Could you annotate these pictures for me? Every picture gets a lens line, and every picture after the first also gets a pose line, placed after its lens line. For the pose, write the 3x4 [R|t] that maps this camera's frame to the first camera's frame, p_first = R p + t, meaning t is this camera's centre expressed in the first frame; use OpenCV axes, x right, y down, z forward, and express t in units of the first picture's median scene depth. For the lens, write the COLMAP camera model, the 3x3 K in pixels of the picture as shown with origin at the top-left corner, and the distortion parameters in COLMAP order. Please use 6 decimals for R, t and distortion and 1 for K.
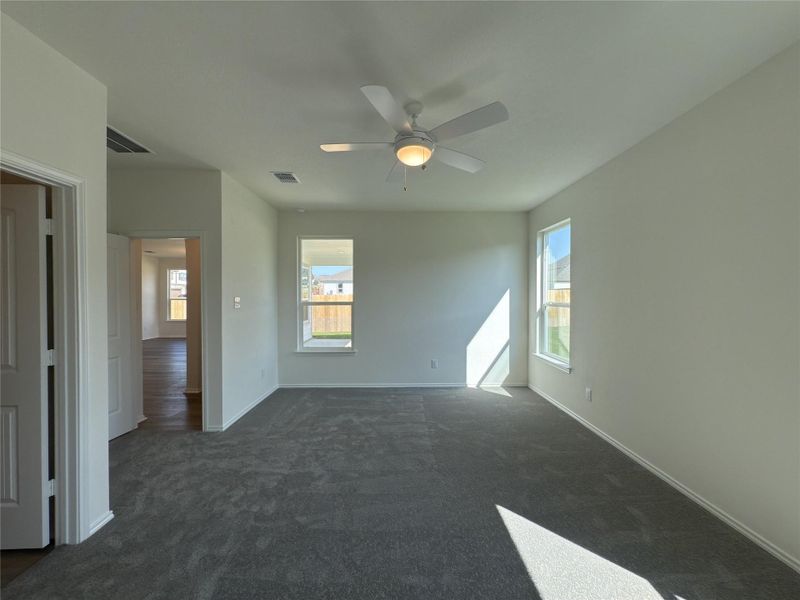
lens RADIAL K [[318.0, 0, 400.0], [0, 318.0, 300.0], [0, 0, 1]] dist [0.000902, 0.000245]
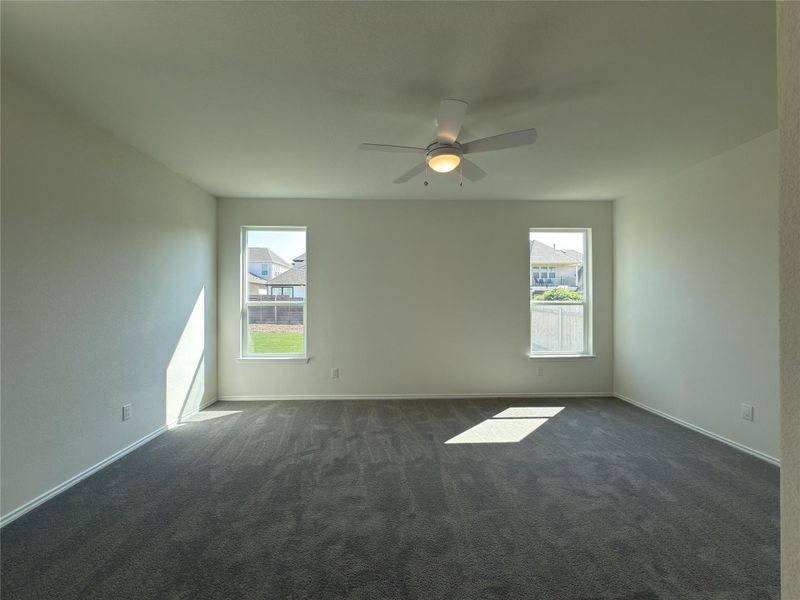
lens RADIAL K [[318.0, 0, 400.0], [0, 318.0, 300.0], [0, 0, 1]] dist [0.000902, 0.000245]
pose [[-0.008138, 0.003324, 0.999961, -0.463800], [0.017406, 0.999843, -0.003181, 0.011297], [-0.999815, 0.017379, -0.008195, 0.514221]]
